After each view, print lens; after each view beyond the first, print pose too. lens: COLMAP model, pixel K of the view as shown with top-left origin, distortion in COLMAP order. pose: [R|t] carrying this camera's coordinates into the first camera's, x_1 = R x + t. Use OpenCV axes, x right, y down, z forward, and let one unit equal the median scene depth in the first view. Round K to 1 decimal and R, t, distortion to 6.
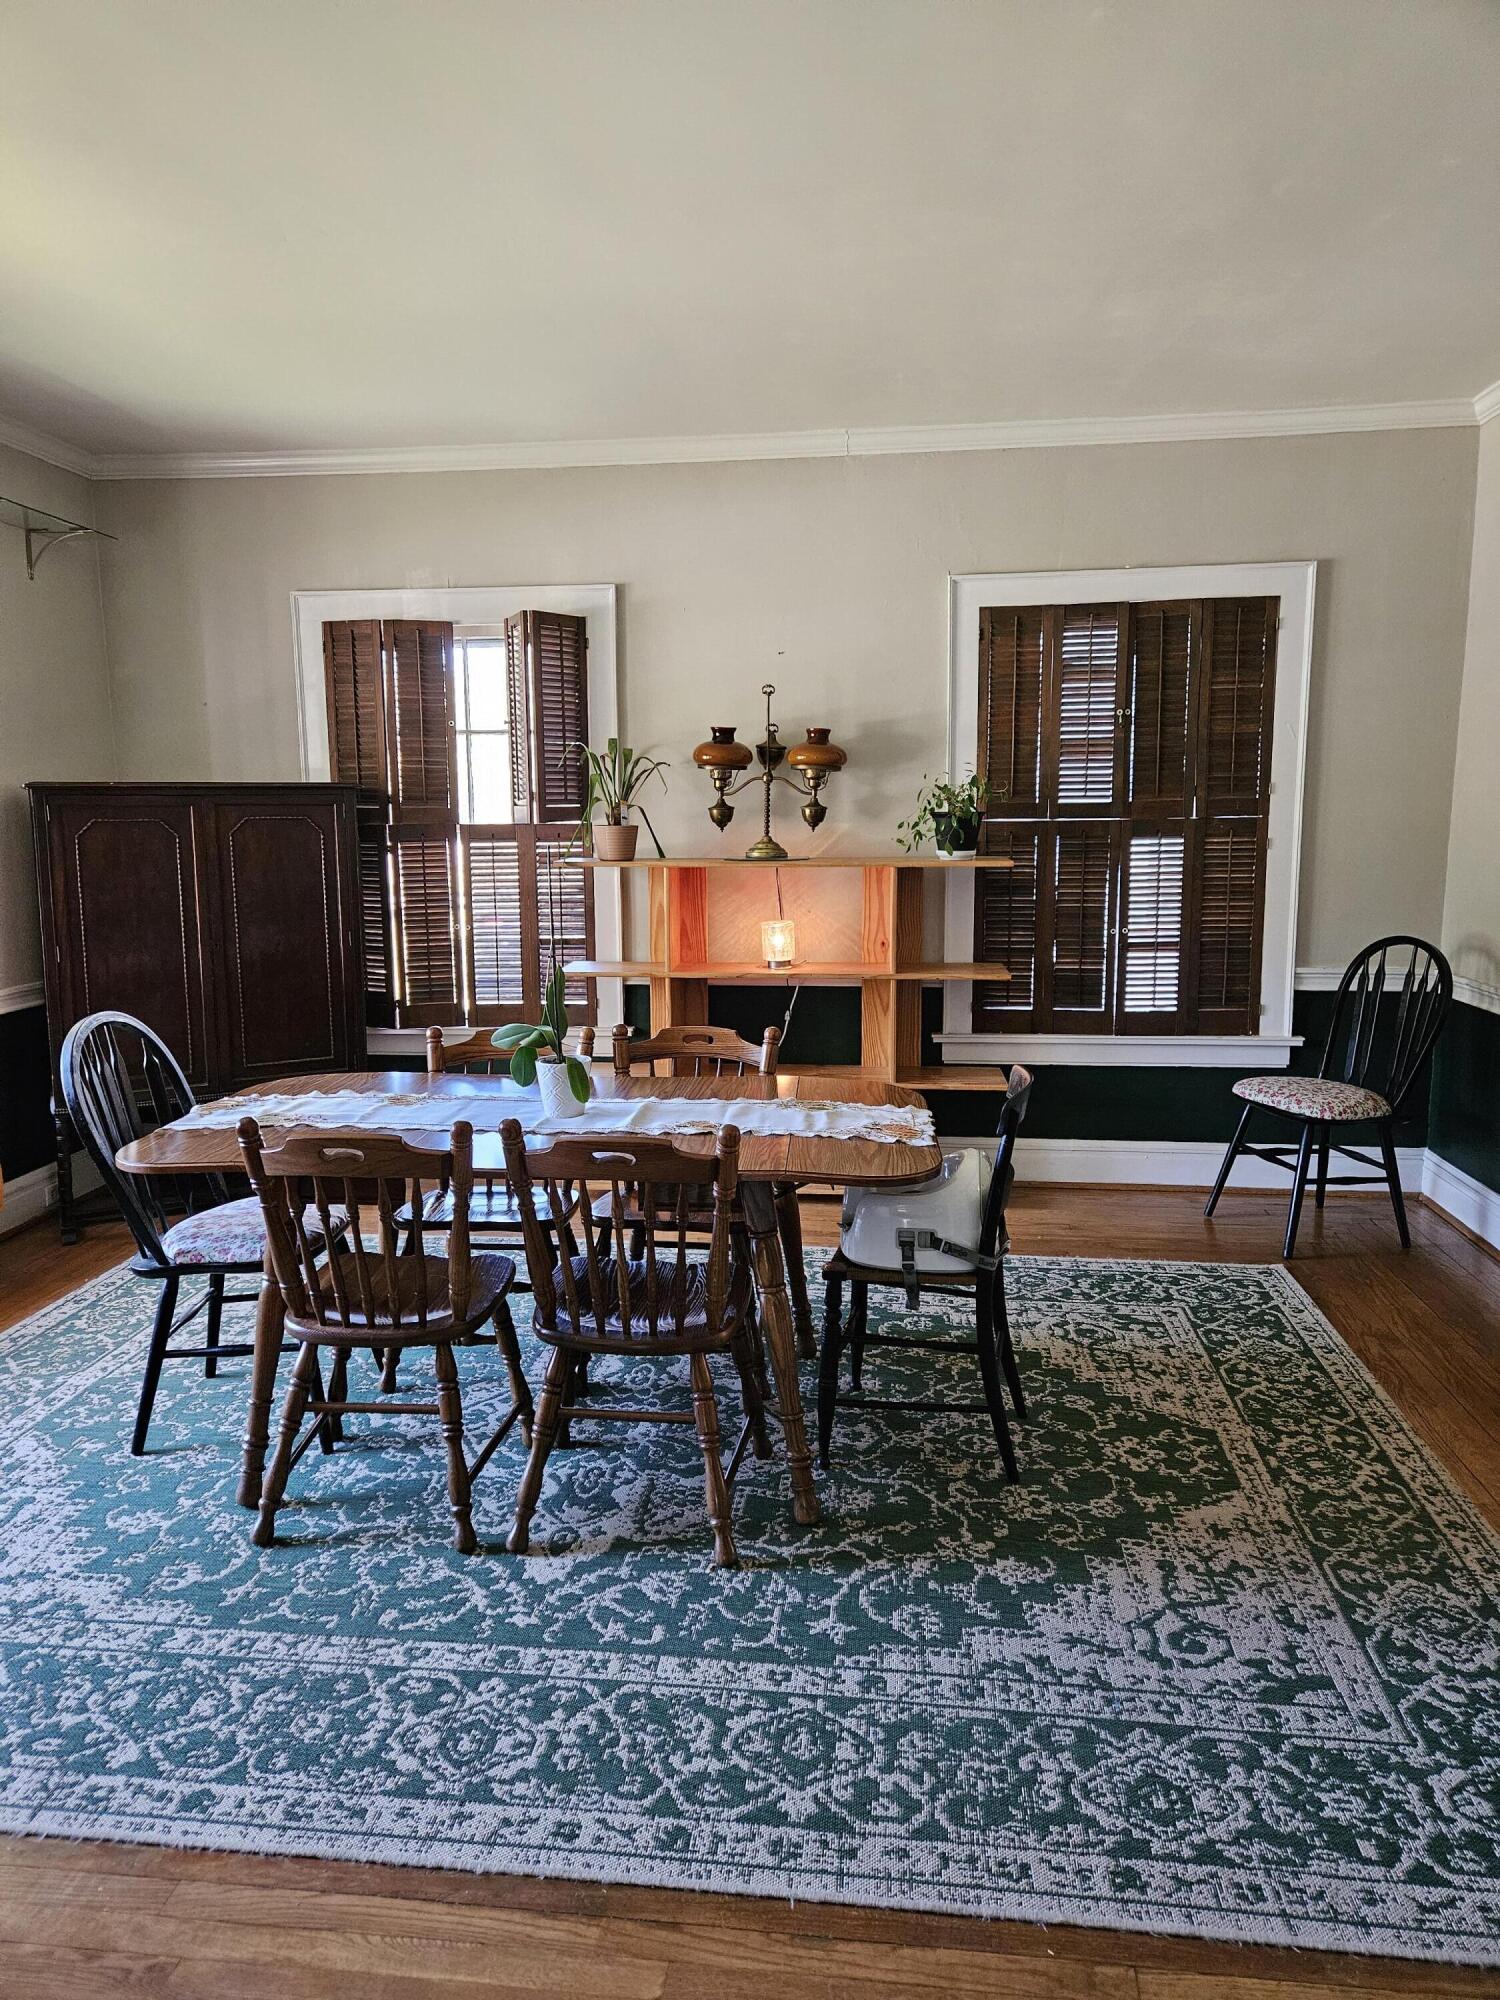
lens RADIAL K [[1335.8, 0, 742.2], [0, 1335.8, 973.1], [0, 0, 1]] dist [0.077552, -0.056936]
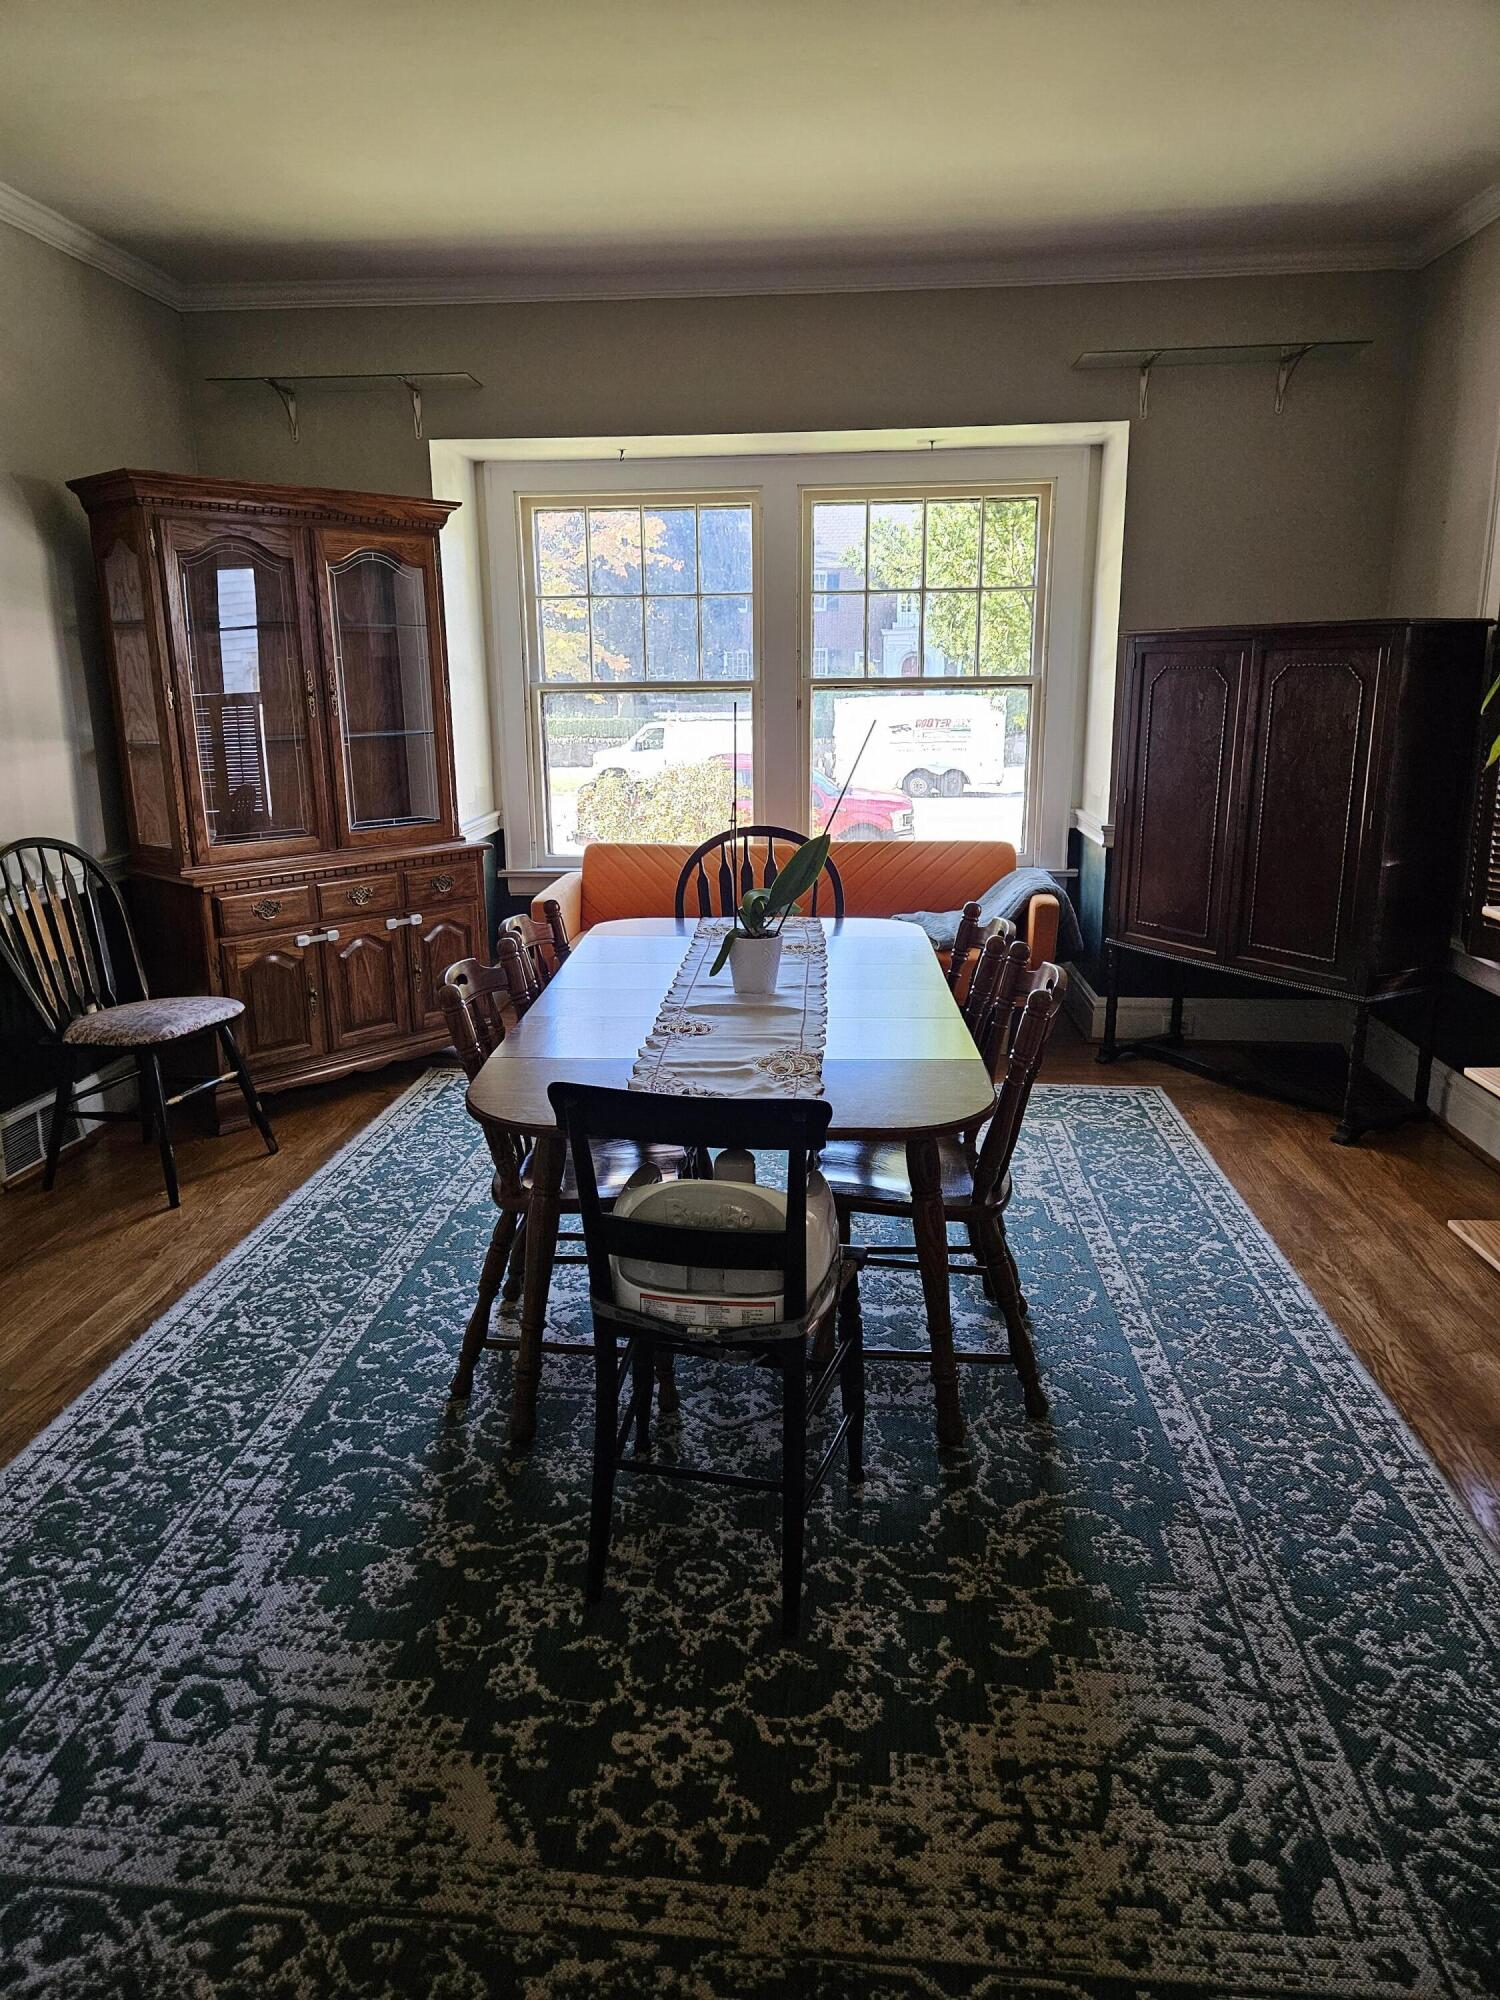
lens RADIAL K [[1319.4, 0, 729.9], [0, 1319.4, 992.9], [0, 0, 1]] dist [0.076861, -0.064058]
pose [[0.025879, 0.248556, -0.968272, 1.031008], [-0.115568, 0.962846, 0.244074, -0.162821], [0.992962, 0.105585, 0.053643, 1.243546]]
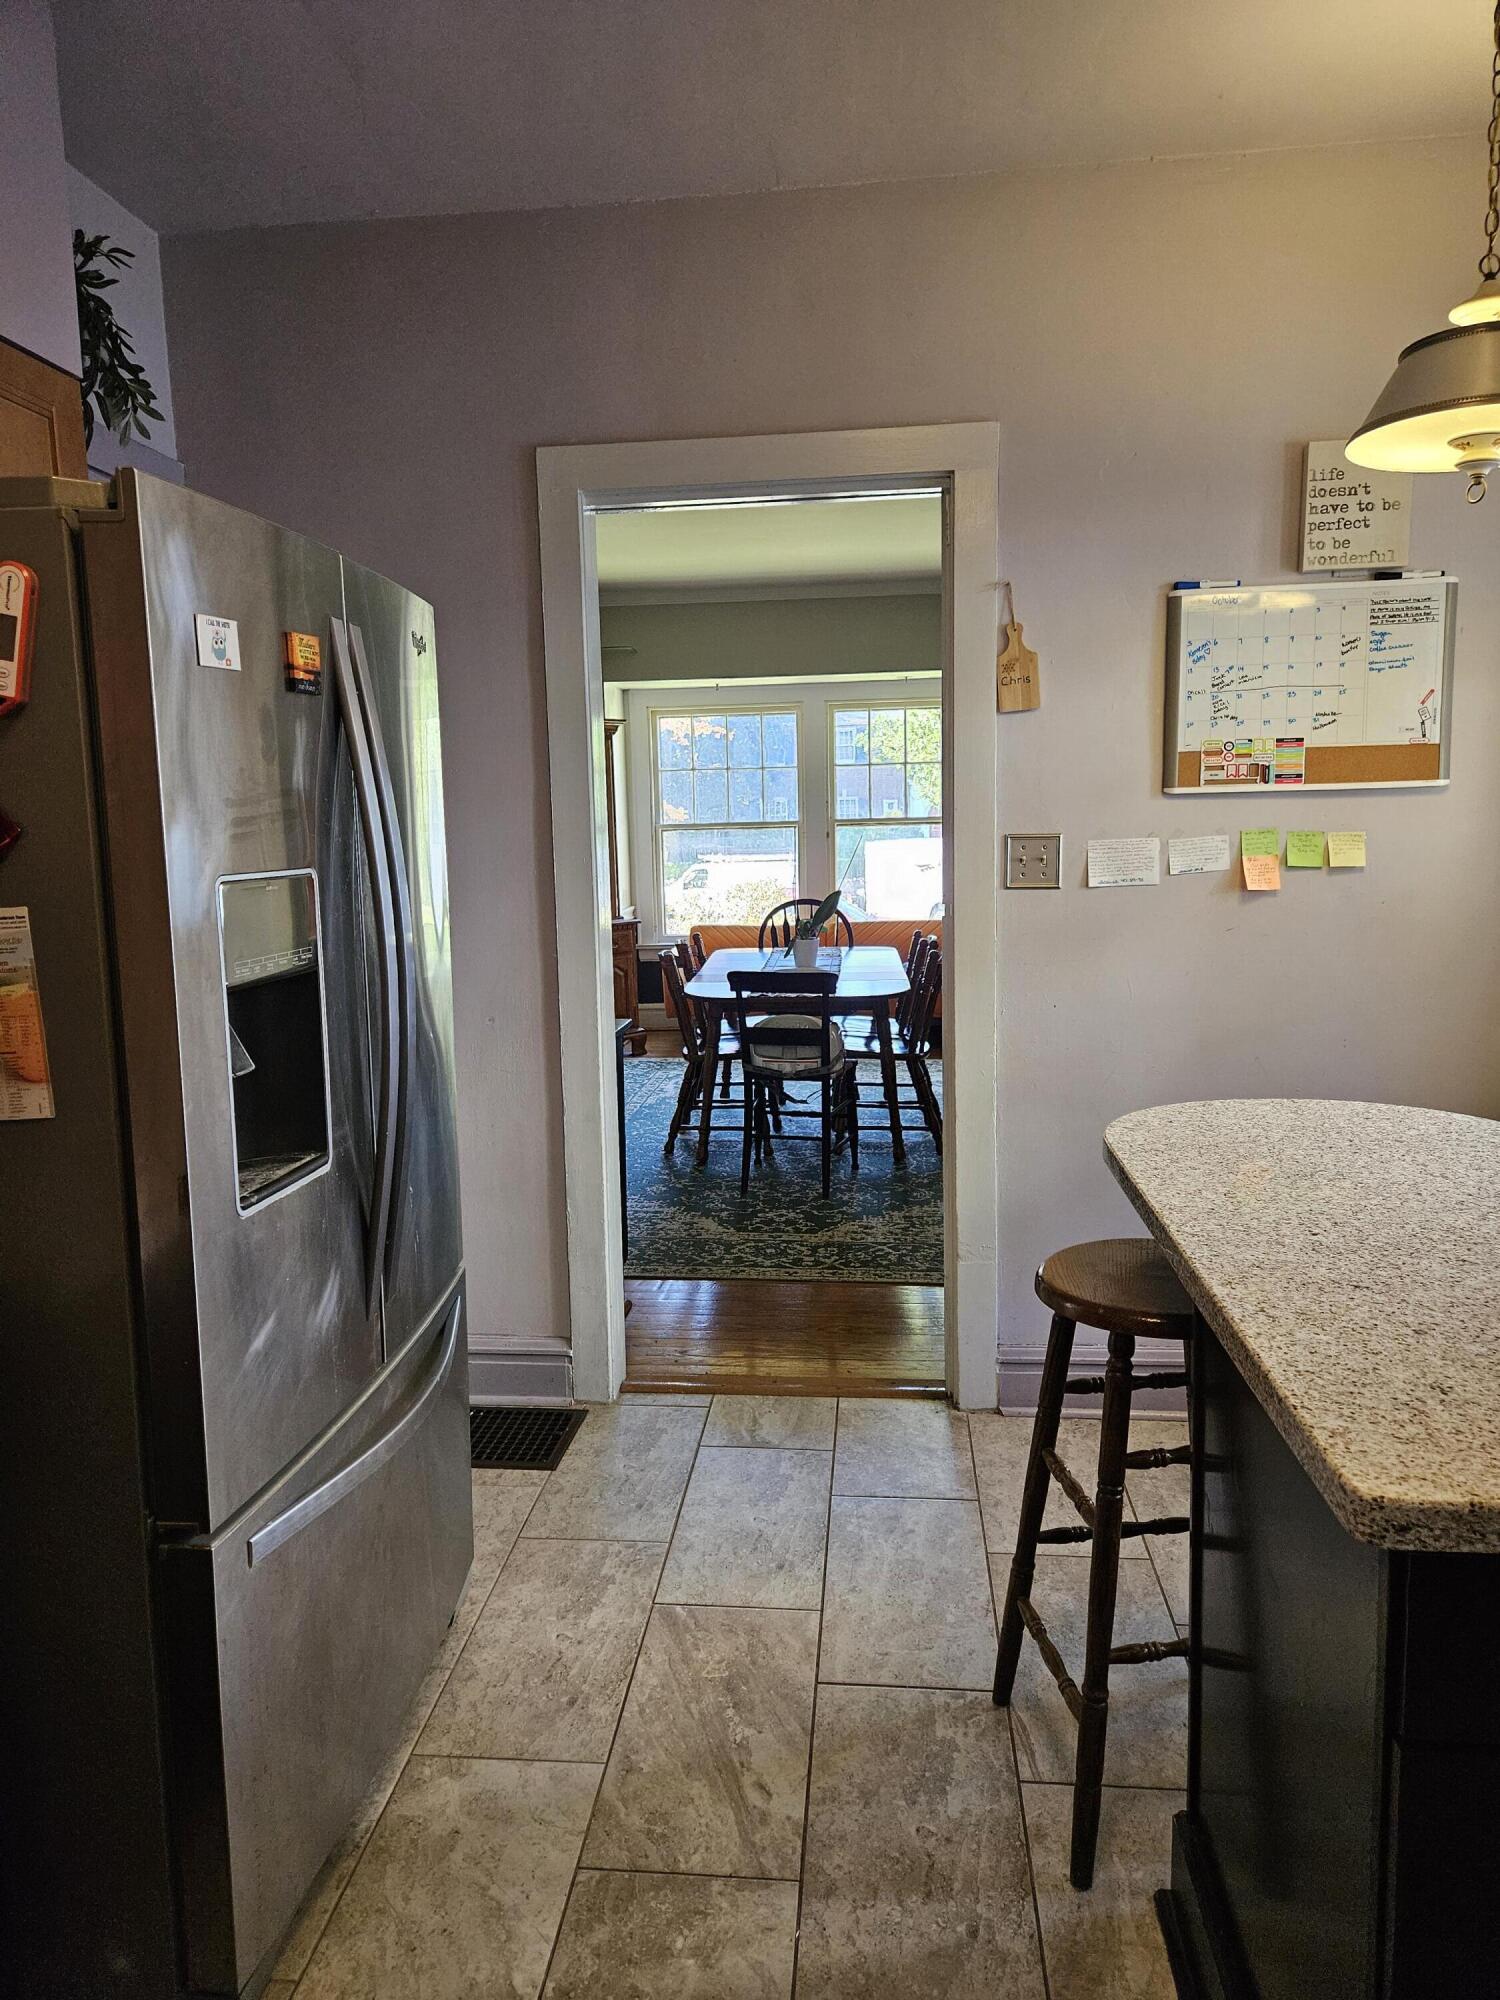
lens RADIAL K [[1335.8, 0, 742.2], [0, 1335.8, 973.1], [0, 0, 1]] dist [0.077552, -0.056936]
pose [[0.009631, 0.128016, -0.991725, 2.374923], [-0.102693, 0.986654, 0.126364, -0.162887], [0.994666, 0.100627, 0.022649, 1.155502]]
